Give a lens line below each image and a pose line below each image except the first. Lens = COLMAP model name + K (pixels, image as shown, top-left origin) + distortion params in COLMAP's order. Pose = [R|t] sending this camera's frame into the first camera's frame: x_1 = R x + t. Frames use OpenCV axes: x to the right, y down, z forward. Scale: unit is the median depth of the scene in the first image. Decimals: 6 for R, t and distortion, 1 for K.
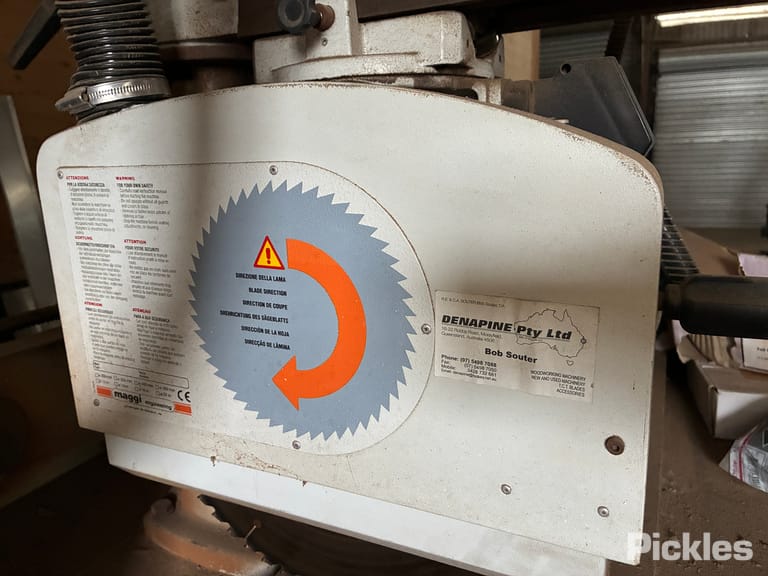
lens RADIAL K [[571.3, 0, 385.2], [0, 571.3, 269.0], [0, 0, 1]] dist [0.045135, -0.077454]
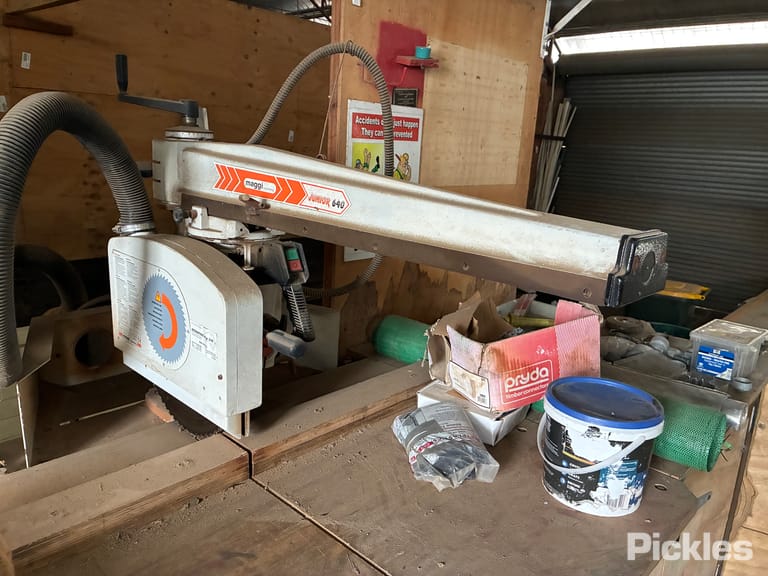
lens RADIAL K [[566.4, 0, 401.8], [0, 566.4, 287.1], [0, 0, 1]] dist [-0.000806, 0.001049]
pose [[0.954944, 0.166208, -0.245880, 0.153693], [-0.158550, 0.986045, 0.050767, -0.038192], [0.250886, -0.009496, 0.967970, -0.135275]]
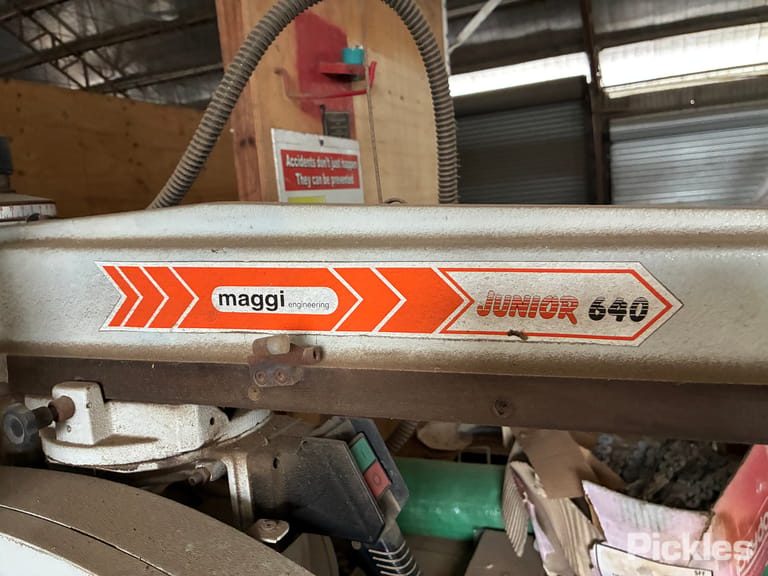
lens RADIAL K [[572.6, 0, 384.0], [0, 572.6, 288.0], [0, 0, 1]] dist [-0.000233, 0.000702]
pose [[0.998105, -0.048971, 0.037258, 0.042074], [0.051770, 0.995586, -0.078283, -0.053158], [-0.033260, 0.080063, 0.996235, -0.004164]]
